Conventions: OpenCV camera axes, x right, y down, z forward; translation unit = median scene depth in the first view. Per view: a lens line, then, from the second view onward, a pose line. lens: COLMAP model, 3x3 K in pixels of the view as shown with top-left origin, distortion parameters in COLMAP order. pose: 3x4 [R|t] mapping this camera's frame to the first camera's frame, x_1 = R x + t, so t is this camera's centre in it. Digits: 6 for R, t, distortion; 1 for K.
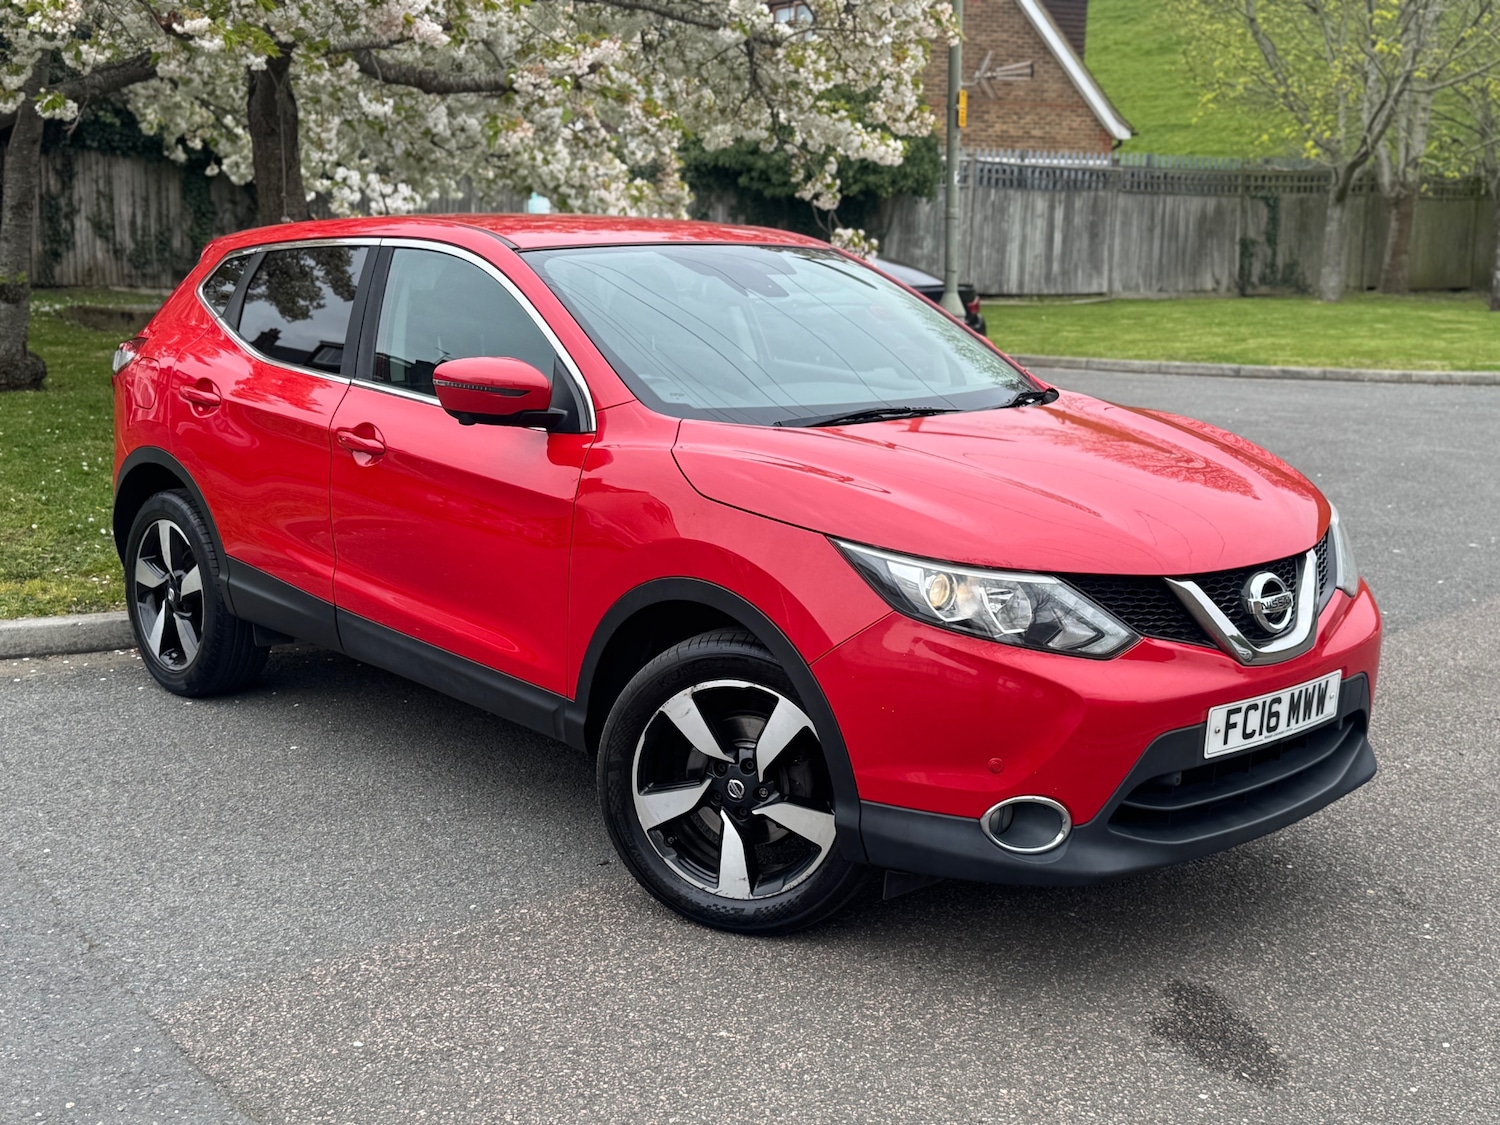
lens RADIAL K [[1732.2, 0, 776.4], [0, 1732.2, 558.7], [0, 0, 1]] dist [0.071104, 0.000000]
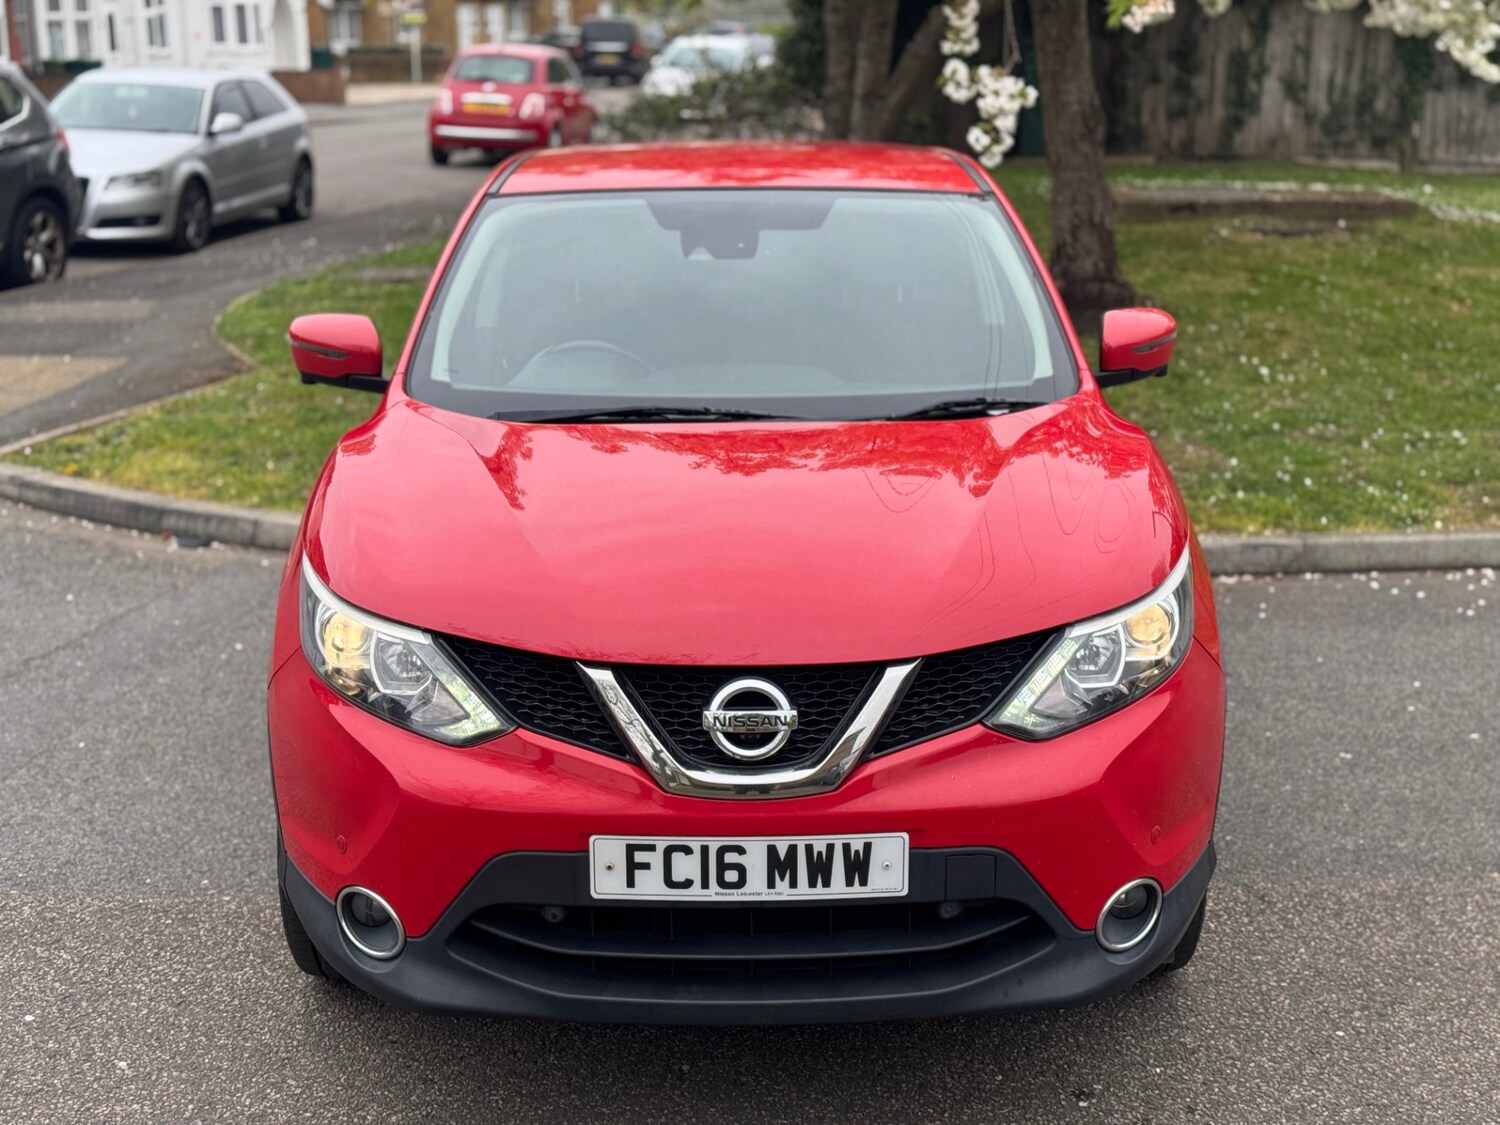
lens RADIAL K [[2087.3, 0, 709.4], [0, 2087.3, 542.9], [0, 0, 1]] dist [0.045164, 0.000000]
pose [[0.731389, 0.128501, -0.669744, 0.380648], [-0.103696, 0.991623, 0.077019, -0.051486], [0.674031, 0.013119, 0.738587, 0.145030]]
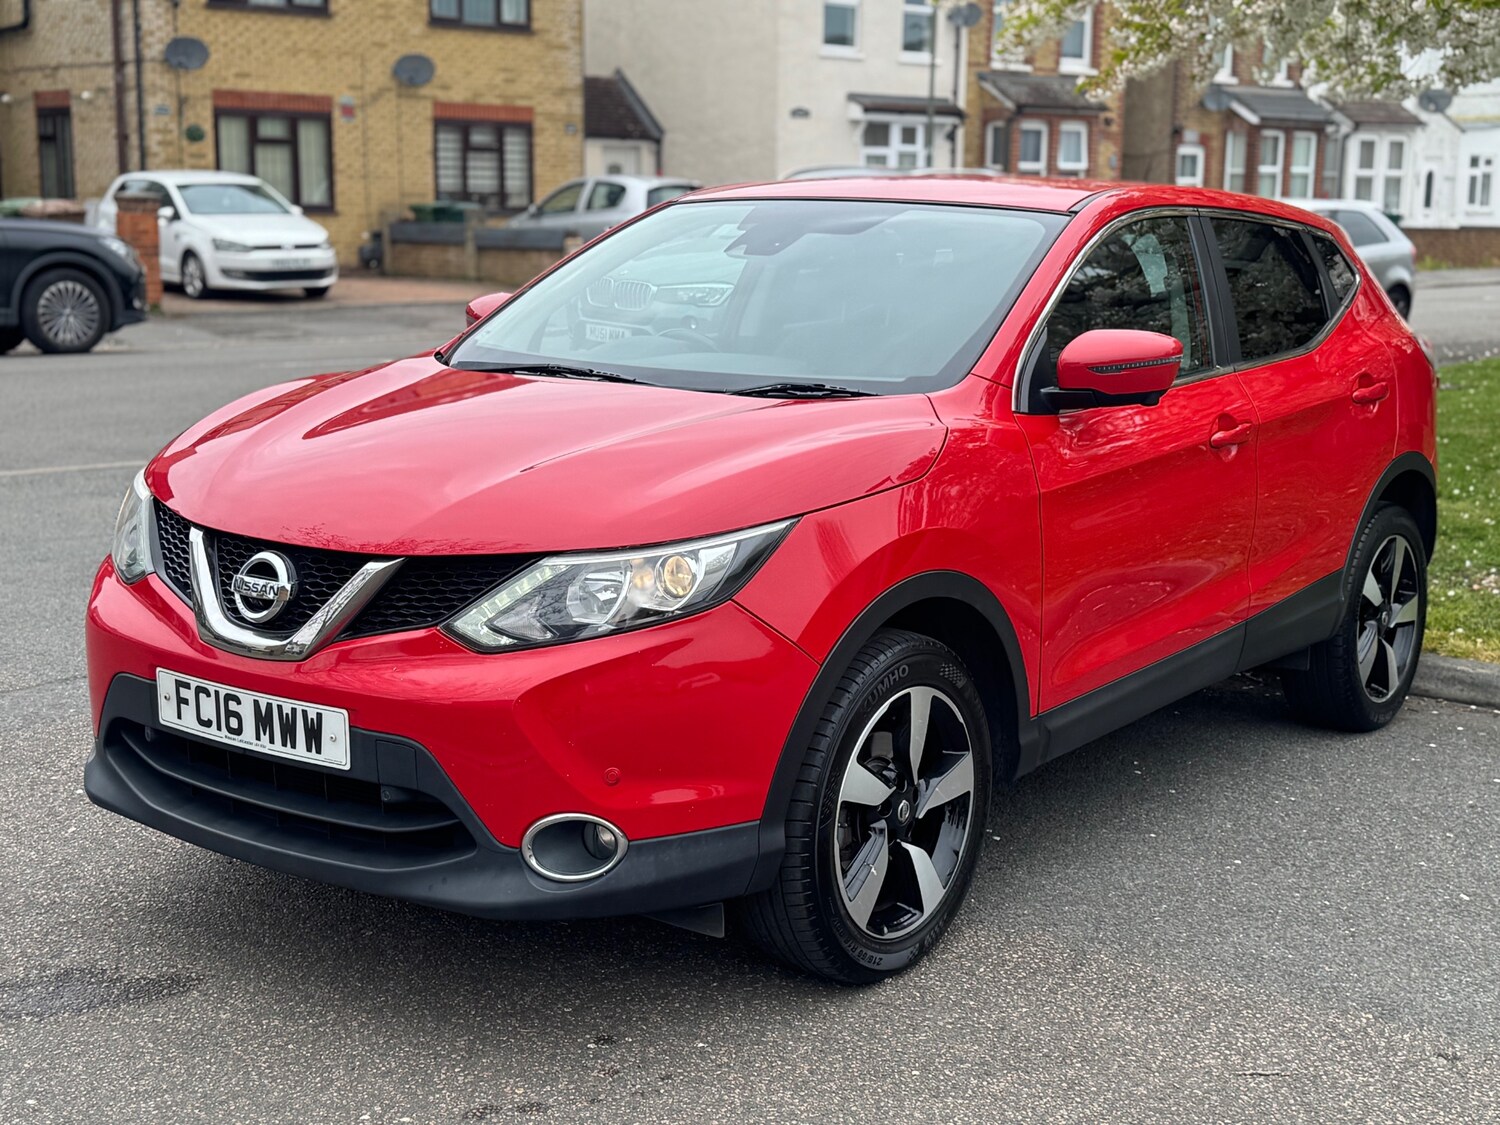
lens RADIAL K [[1998.7, 0, 728.2], [0, 1998.7, 543.8], [0, 0, 1]] dist [0.073182, 0.000000]
pose [[0.212040, 0.153558, -0.965121, 0.562025], [-0.210074, 0.971653, 0.108444, -0.065703], [0.954415, 0.179753, 0.238287, 0.433543]]
